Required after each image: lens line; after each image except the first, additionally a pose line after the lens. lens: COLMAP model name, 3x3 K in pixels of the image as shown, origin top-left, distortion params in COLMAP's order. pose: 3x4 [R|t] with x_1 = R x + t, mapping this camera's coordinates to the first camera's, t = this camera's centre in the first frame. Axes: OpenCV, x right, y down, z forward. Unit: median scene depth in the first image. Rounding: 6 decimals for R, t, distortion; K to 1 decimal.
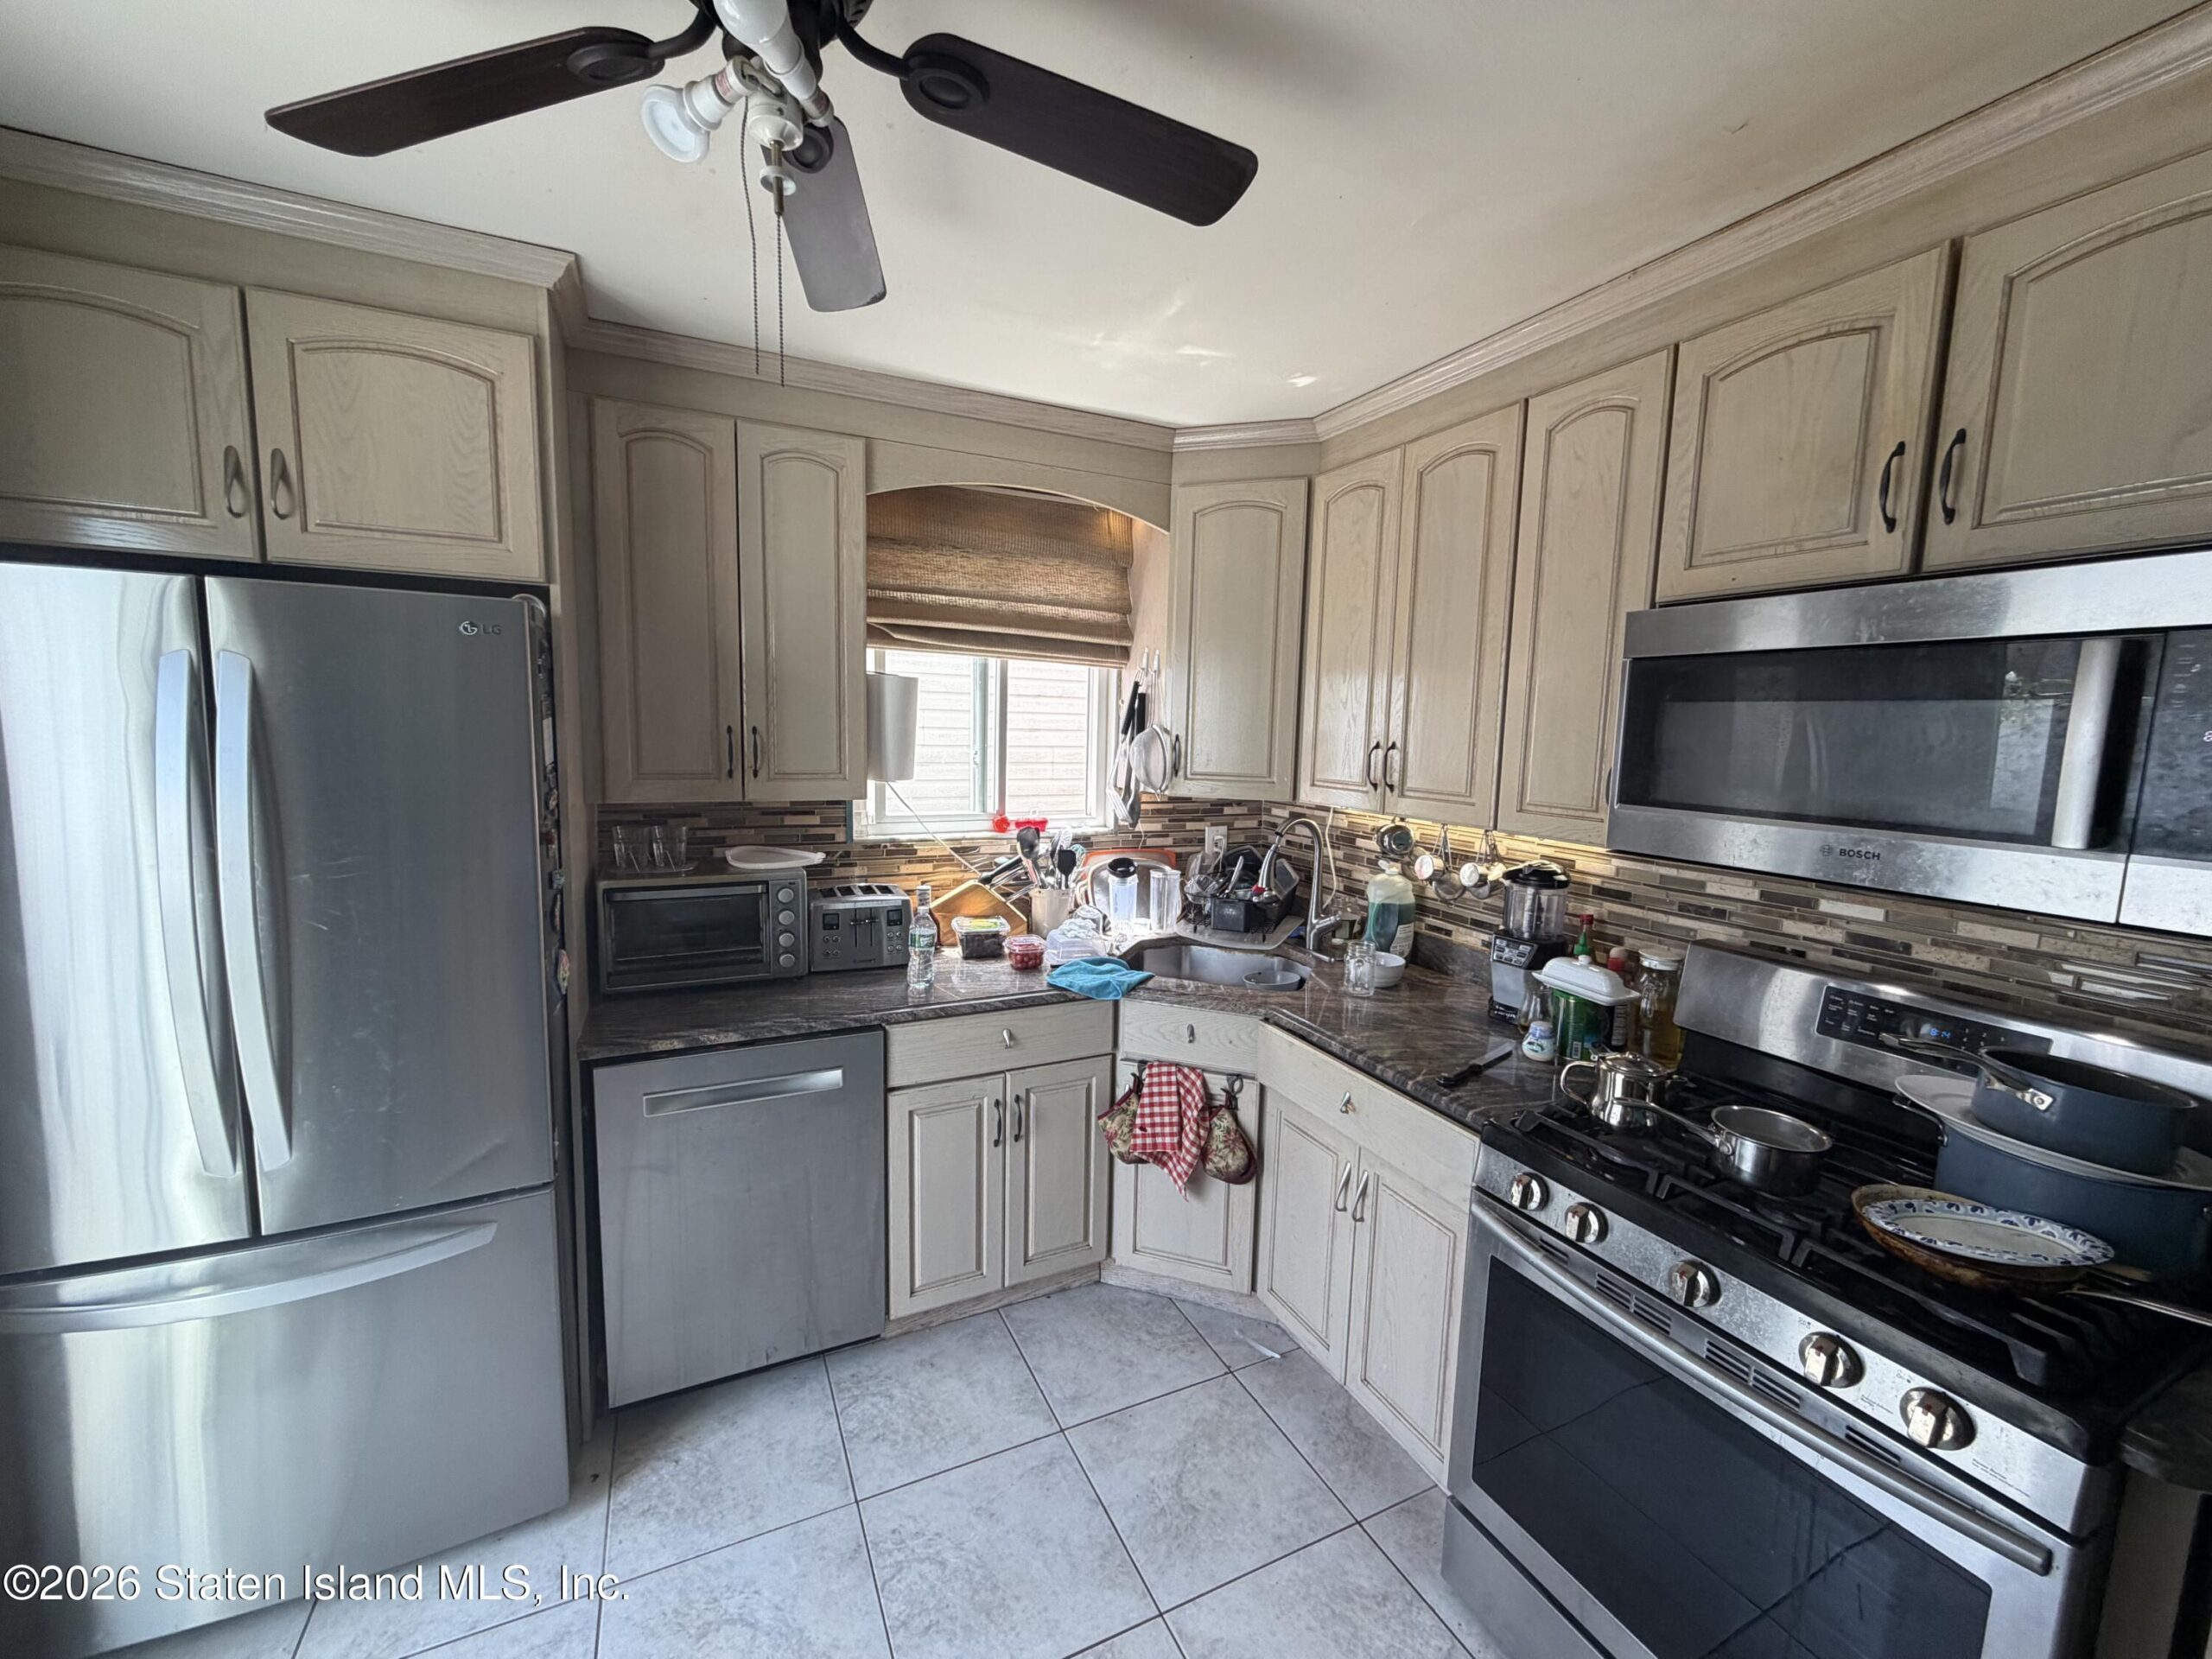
lens RADIAL K [[882.0, 0, 1112.2], [0, 882.0, 831.8], [0, 0, 1]] dist [0.002180, -0.000127]
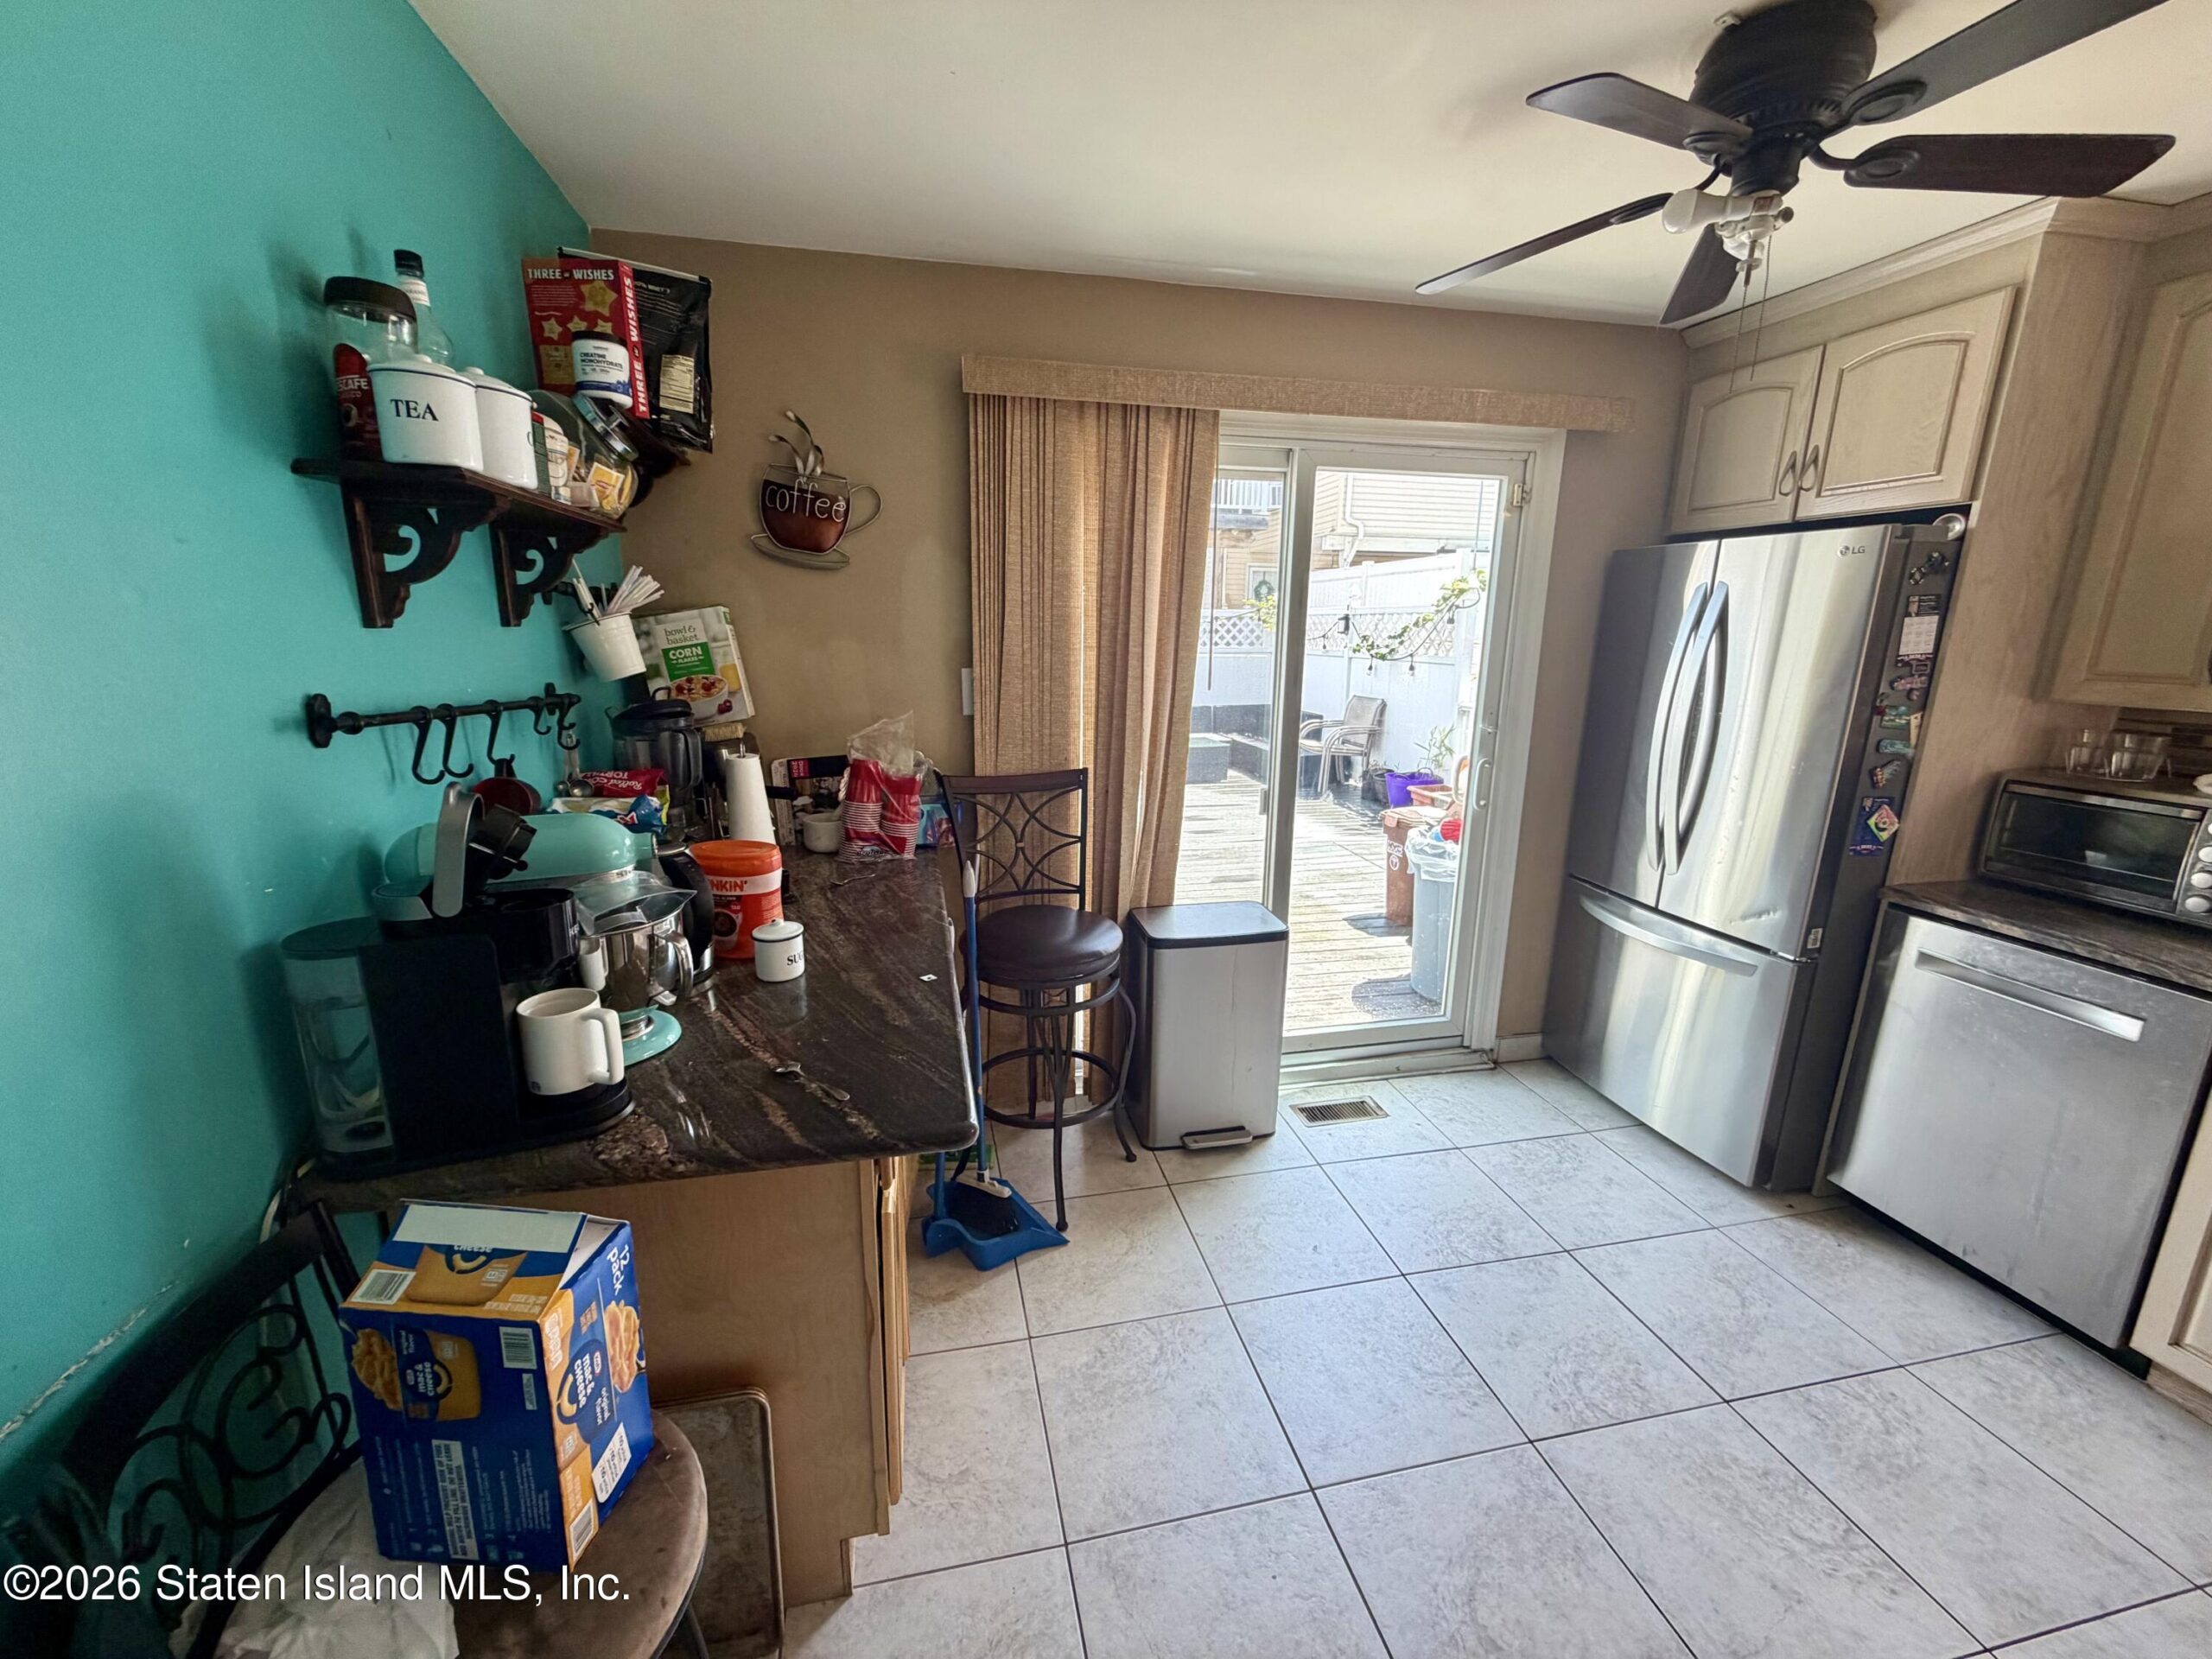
lens RADIAL K [[882.0, 0, 1106.7], [0, 882.0, 824.8], [0, 0, 1]] dist [0.002180, -0.000127]
pose [[-0.247108, 0.194705, -0.949225, 0.874647], [-0.127951, 0.964470, 0.231141, 0.013893], [0.960503, 0.178571, -0.213416, 0.215495]]
